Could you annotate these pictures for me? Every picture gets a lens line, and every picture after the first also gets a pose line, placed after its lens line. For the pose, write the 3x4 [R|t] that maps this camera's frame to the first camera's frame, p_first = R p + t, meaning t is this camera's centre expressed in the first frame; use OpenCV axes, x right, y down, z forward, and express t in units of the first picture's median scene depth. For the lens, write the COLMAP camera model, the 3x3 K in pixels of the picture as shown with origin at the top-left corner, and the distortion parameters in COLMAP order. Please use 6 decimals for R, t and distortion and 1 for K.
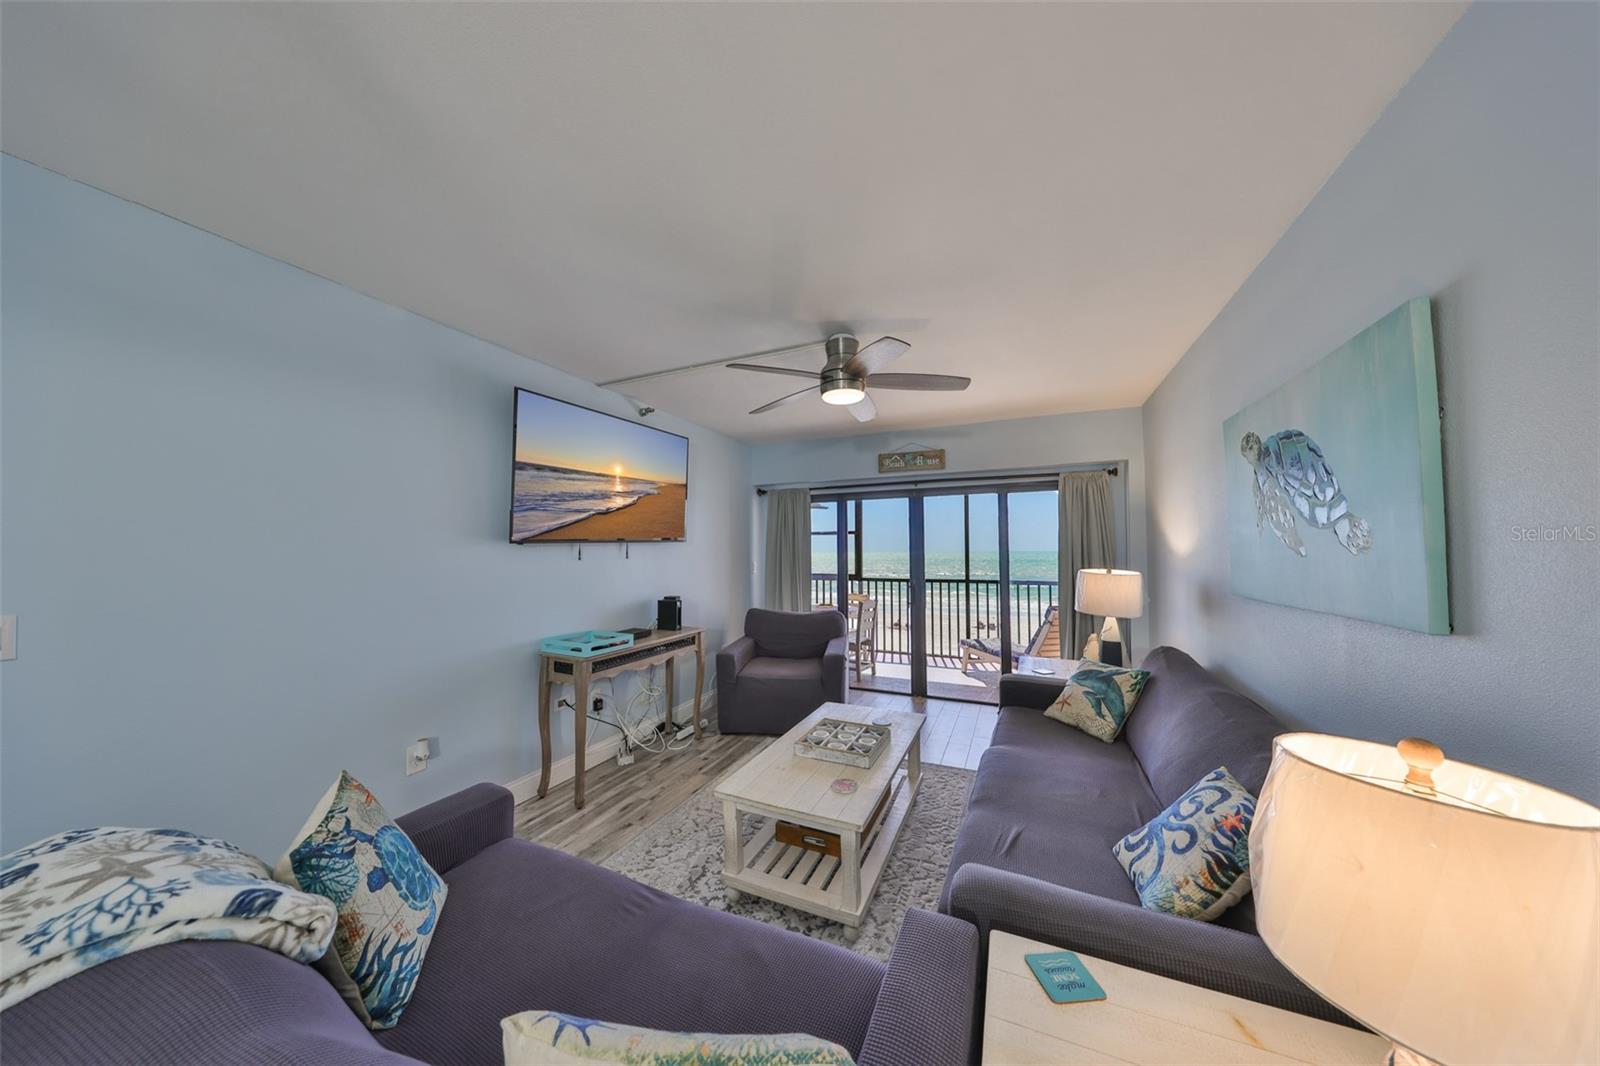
lens RADIAL K [[489.4, 0, 801.3], [0, 489.4, 536.3], [0, 0, 1]] dist [-0.000231, -0.000011]
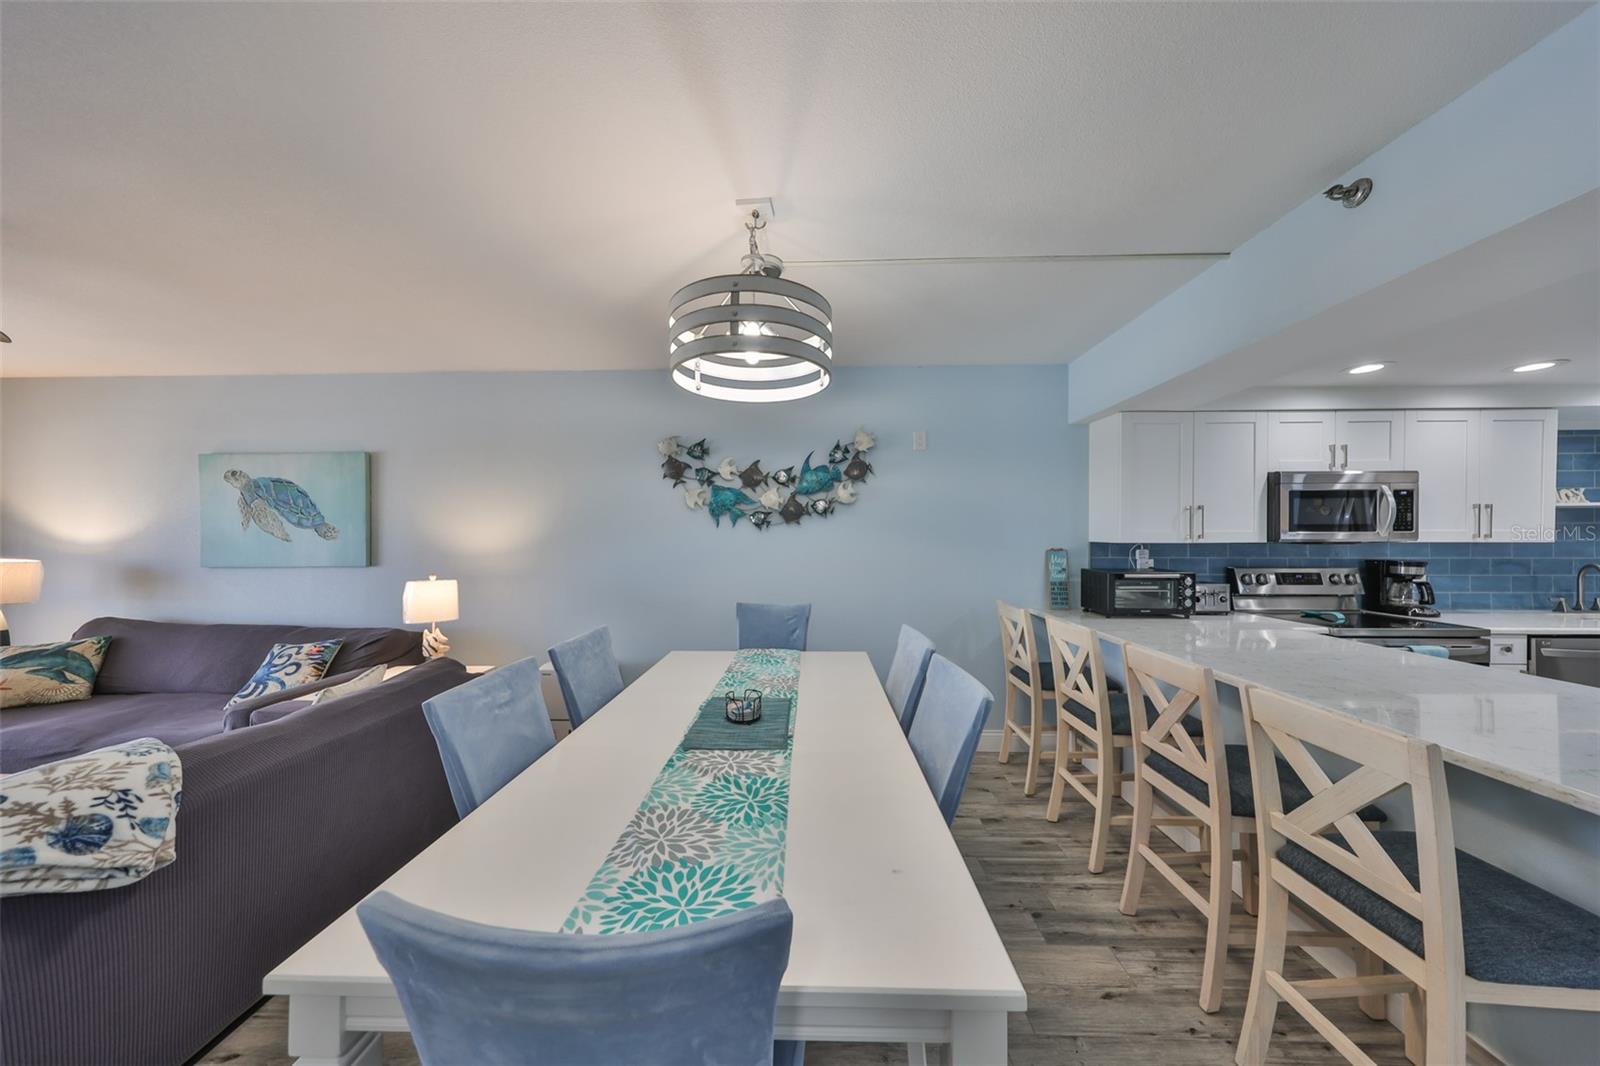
lens RADIAL K [[489.4, 0, 801.3], [0, 489.4, 536.3], [0, 0, 1]] dist [-0.000231, -0.000011]
pose [[-0.390465, 0.004133, 0.920608, -0.851018], [-0.029466, 0.999421, -0.016985, -0.005684], [-0.920146, -0.033758, -0.390117, -0.094739]]
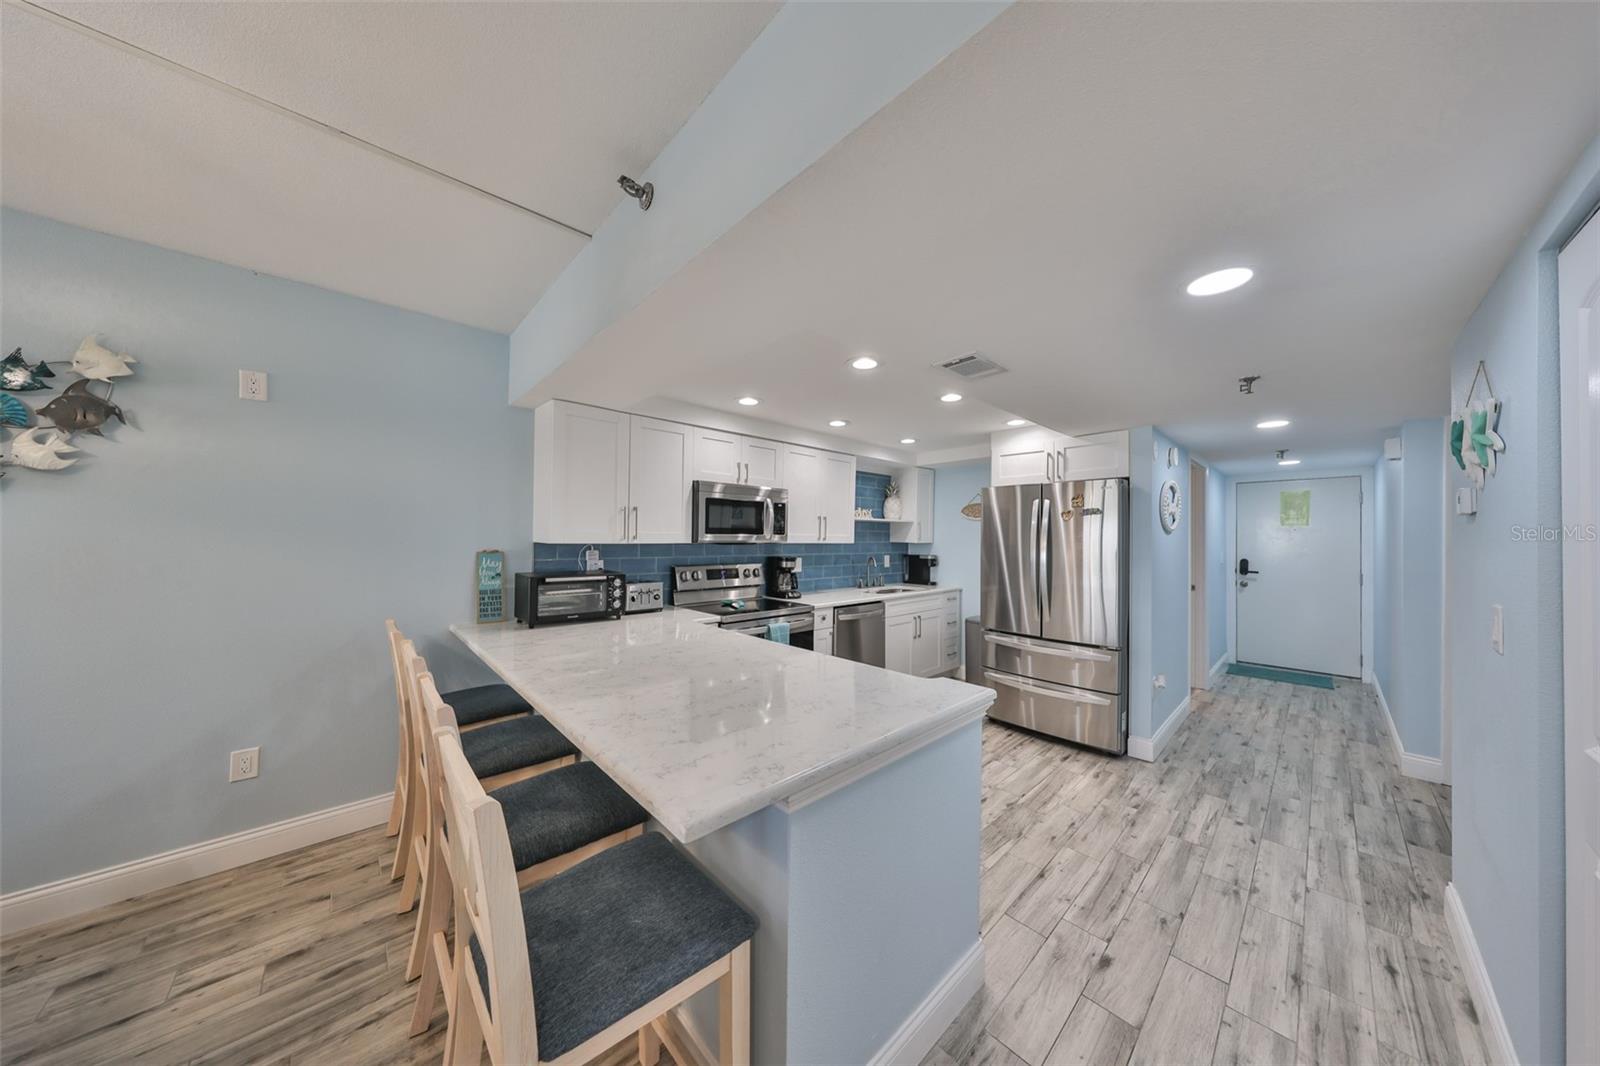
lens RADIAL K [[489.4, 0, 801.3], [0, 489.4, 536.3], [0, 0, 1]] dist [-0.000231, -0.000011]
pose [[-0.924973, -0.004415, 0.380008, -0.944680], [-0.020313, 0.999077, -0.037837, -0.015333], [-0.379490, -0.042717, -0.924209, -0.382540]]
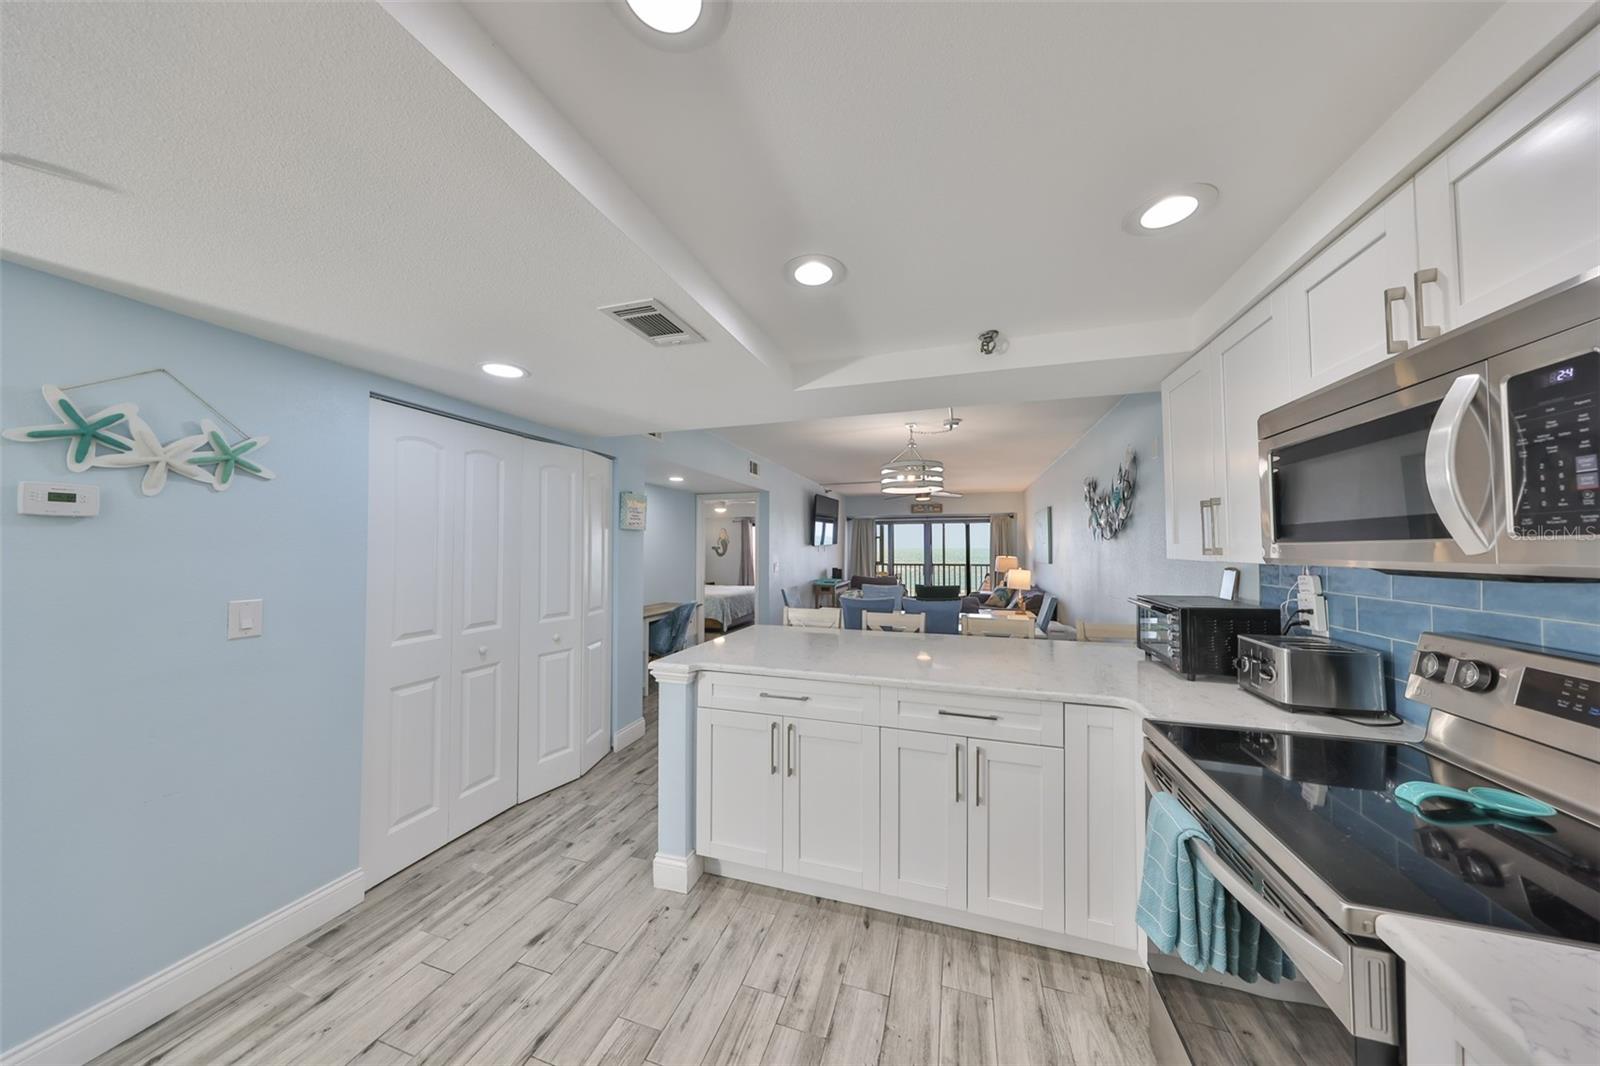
lens RADIAL K [[489.4, 0, 801.3], [0, 489.4, 536.3], [0, 0, 1]] dist [-0.000231, -0.000011]
pose [[0.993104, 0.005811, 0.117093, -0.819754], [-0.006814, 0.999943, 0.008167, -0.056689], [-0.117039, -0.008909, 0.993087, -1.544268]]
